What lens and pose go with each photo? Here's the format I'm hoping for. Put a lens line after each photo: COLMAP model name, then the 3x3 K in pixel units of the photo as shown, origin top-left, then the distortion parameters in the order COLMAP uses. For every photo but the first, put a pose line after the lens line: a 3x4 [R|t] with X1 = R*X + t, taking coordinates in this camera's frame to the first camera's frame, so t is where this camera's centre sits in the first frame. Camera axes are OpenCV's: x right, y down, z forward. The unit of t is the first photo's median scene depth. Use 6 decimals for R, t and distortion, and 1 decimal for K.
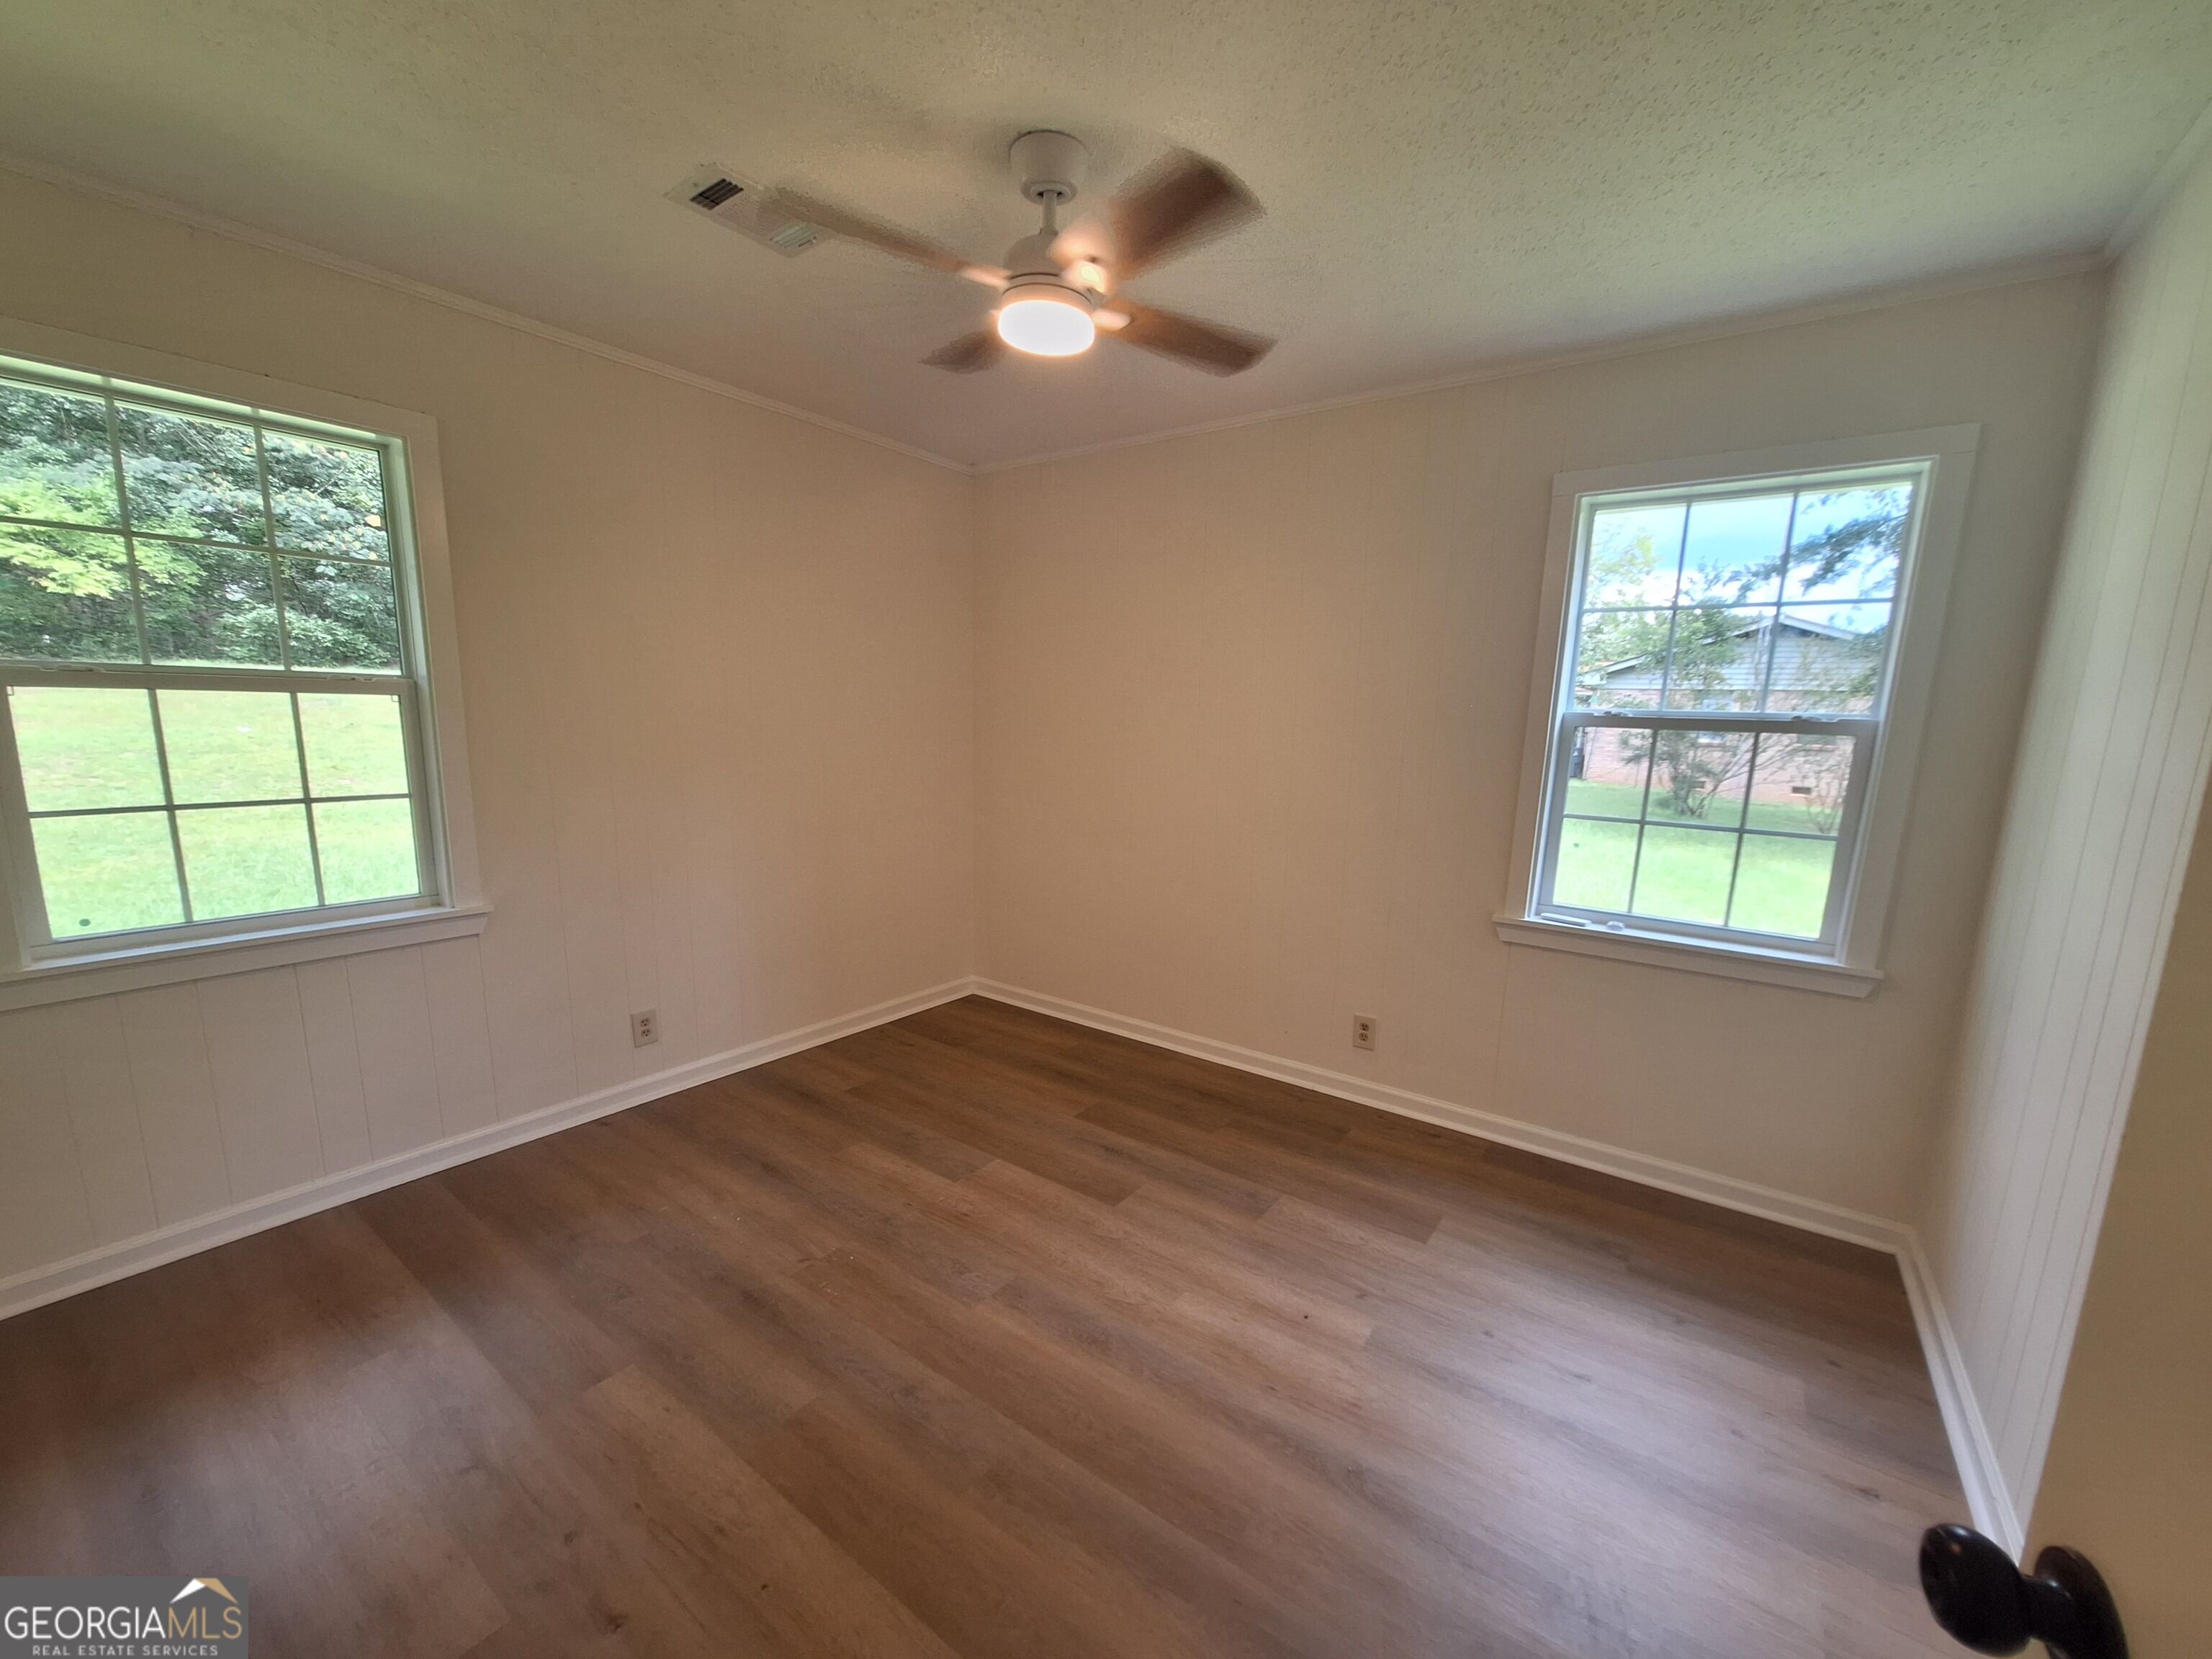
lens RADIAL K [[872.8, 0, 1098.3], [0, 872.8, 863.3], [0, 0, 1]] dist [-0.008539, 0.000681]
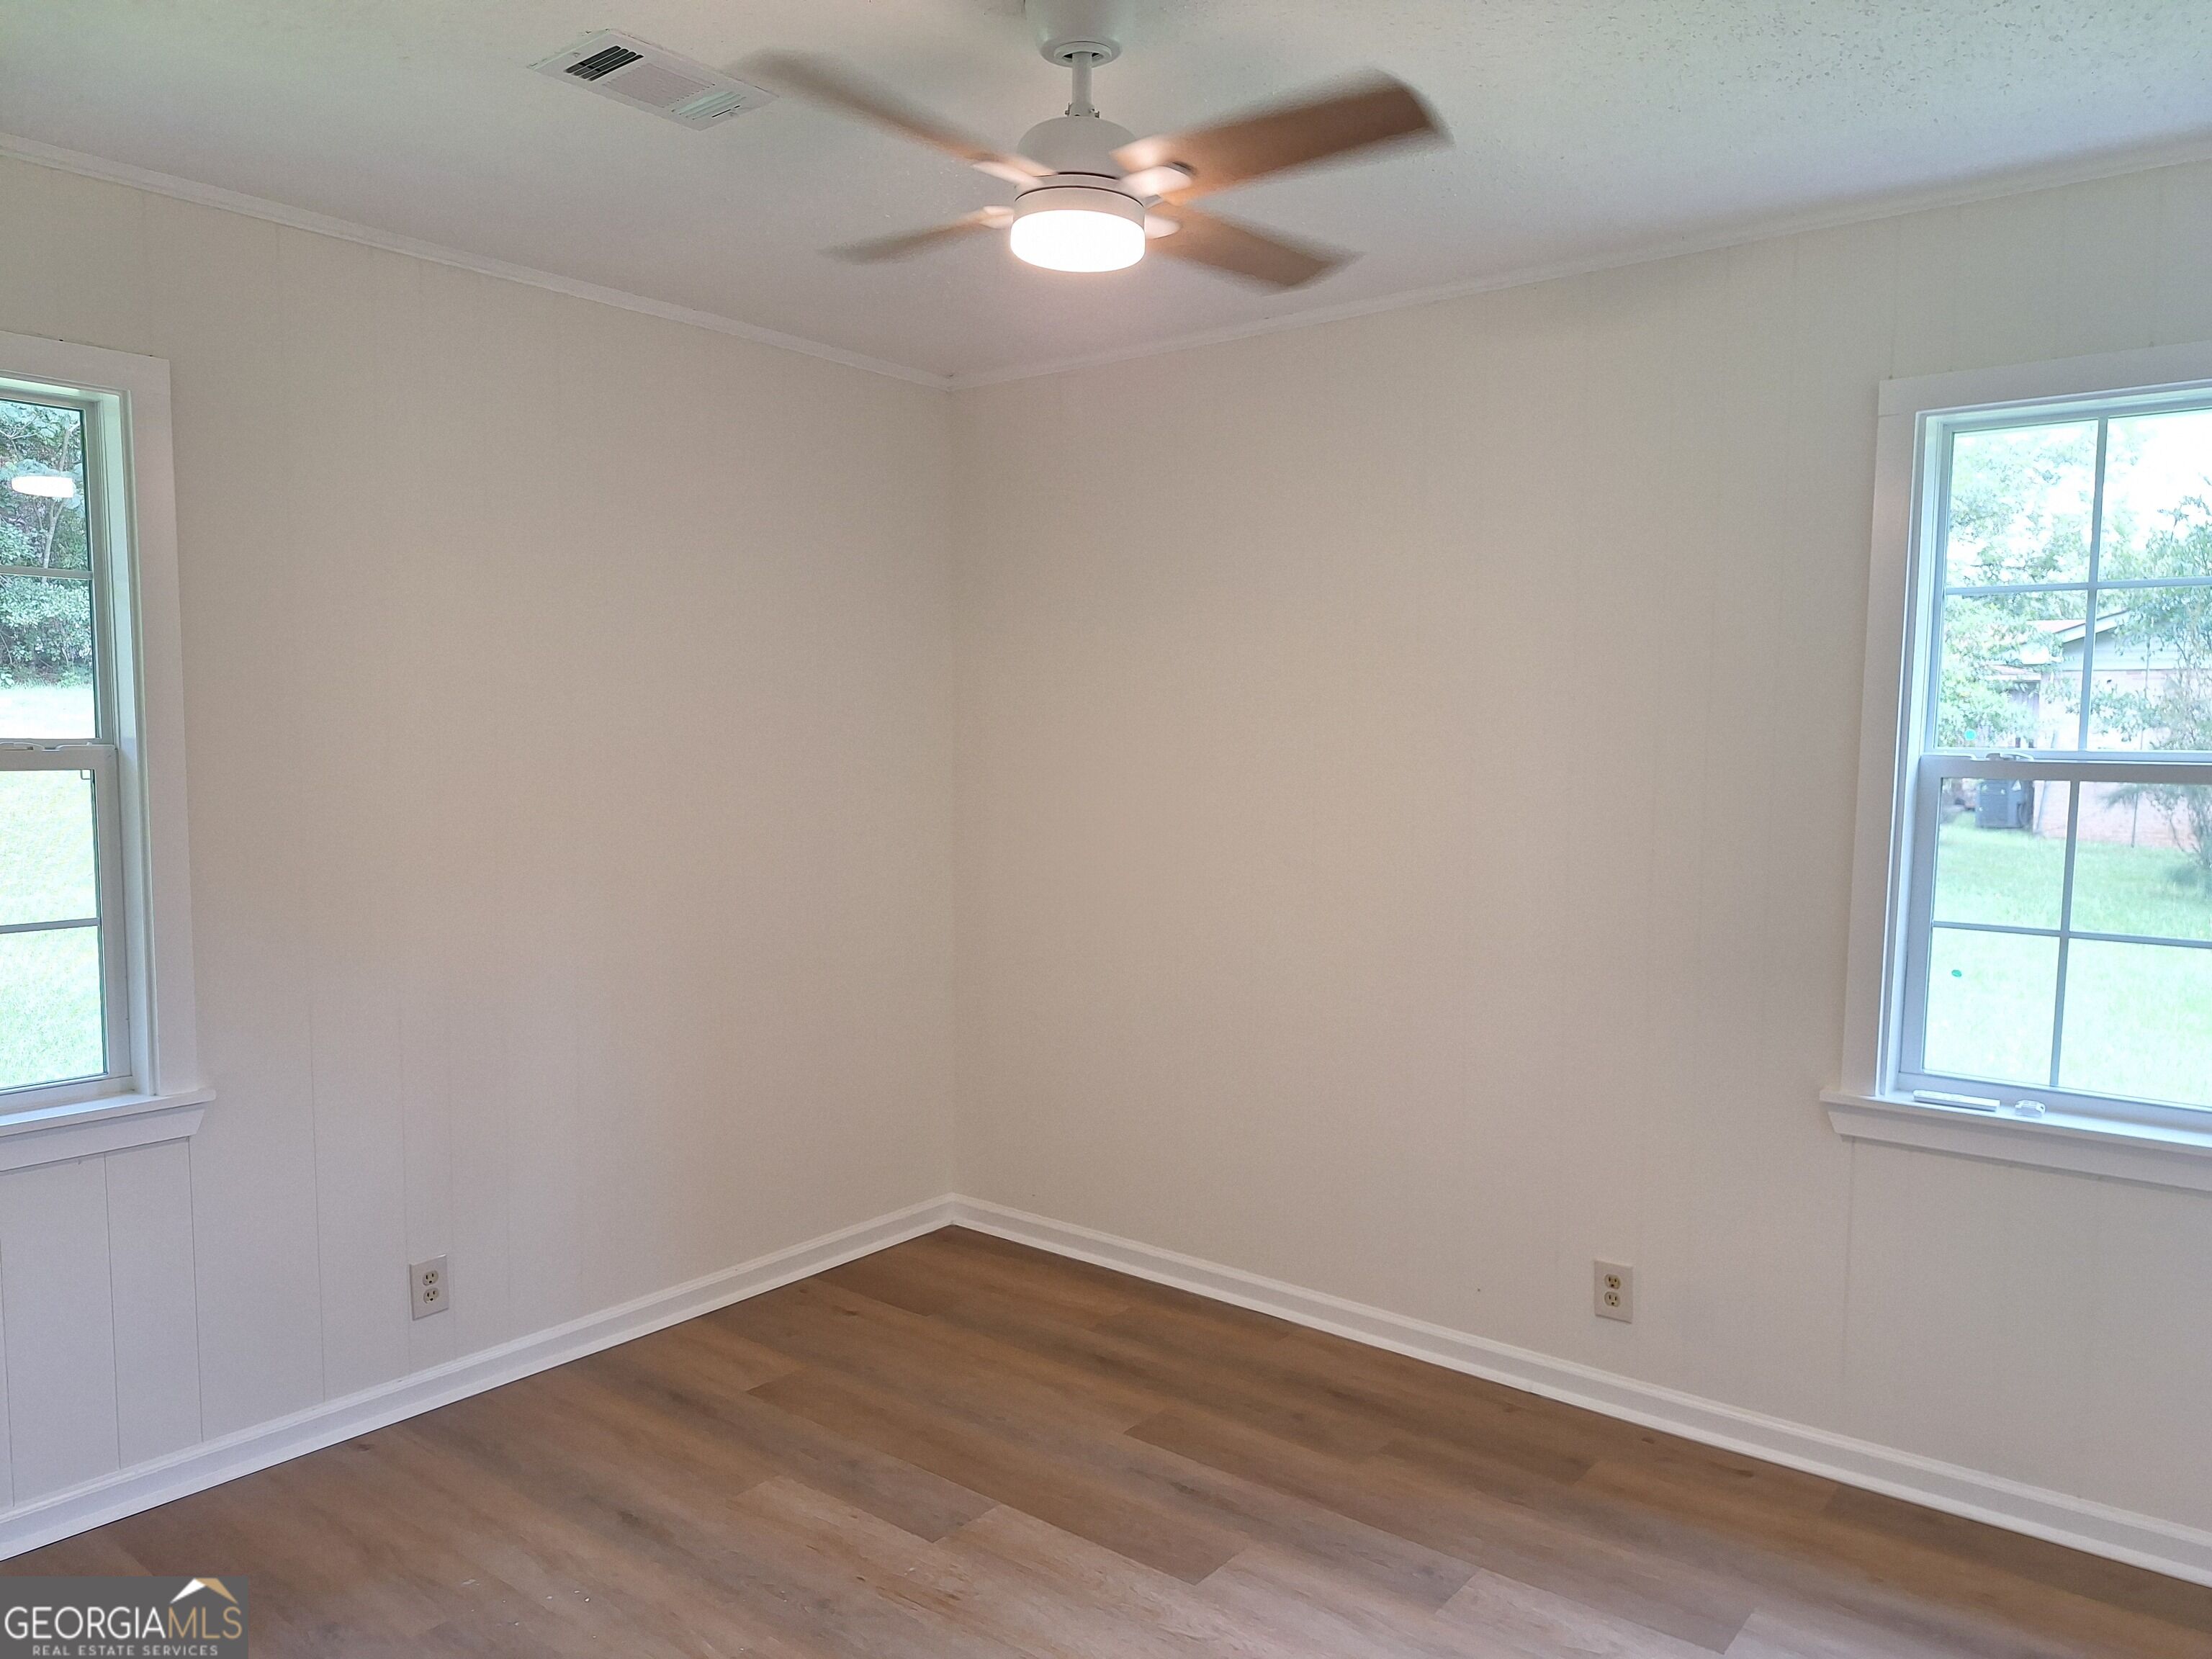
lens RADIAL K [[1548.3, 0, 1087.4], [0, 1548.3, 845.2], [0, 0, 1]] dist [0.060838, -0.063295]
pose [[0.999095, -0.013918, -0.040181, -0.005886], [0.010092, 0.995532, -0.093885, -0.014258], [0.041308, 0.093395, 0.994772, -0.118194]]
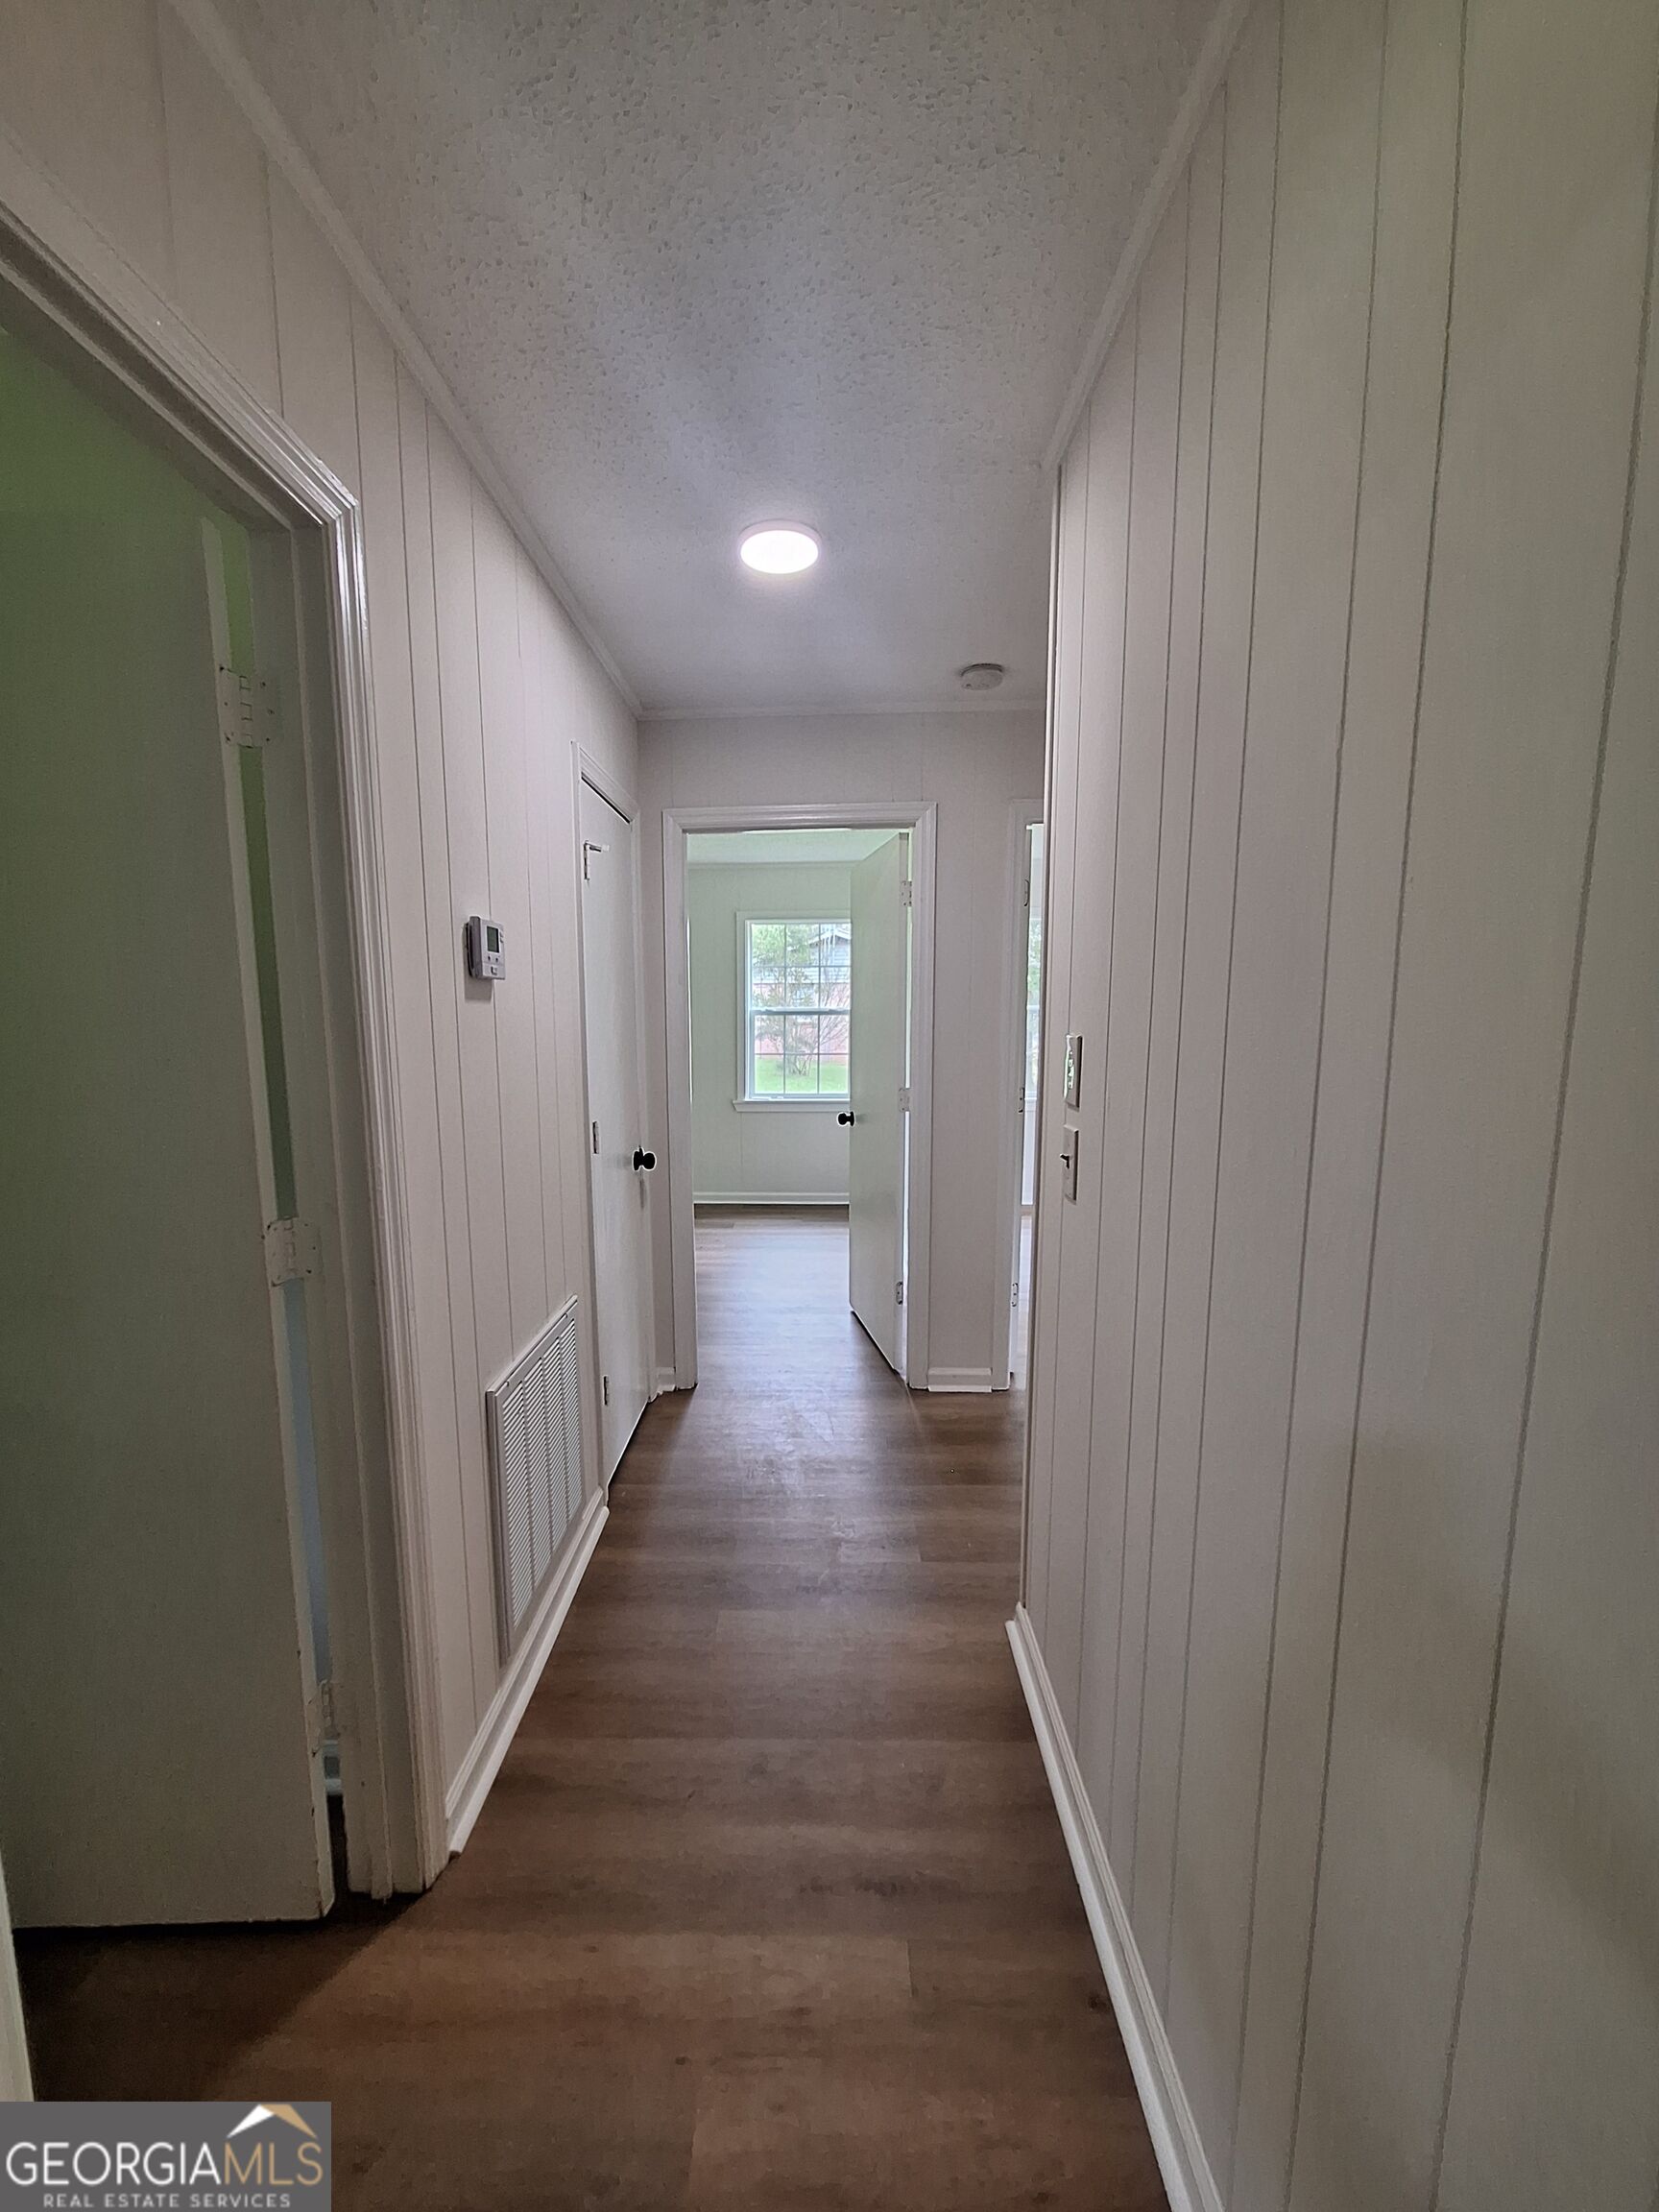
lens RADIAL K [[872.8, 0, 824.3], [0, 872.8, 1114.9], [0, 0, 1]] dist [-0.008539, 0.000681]
pose [[0.806443, -0.095378, 0.583569, -0.739659], [0.121402, 0.992588, -0.005539, 0.152778], [-0.578715, 0.075314, 0.812045, -1.052372]]
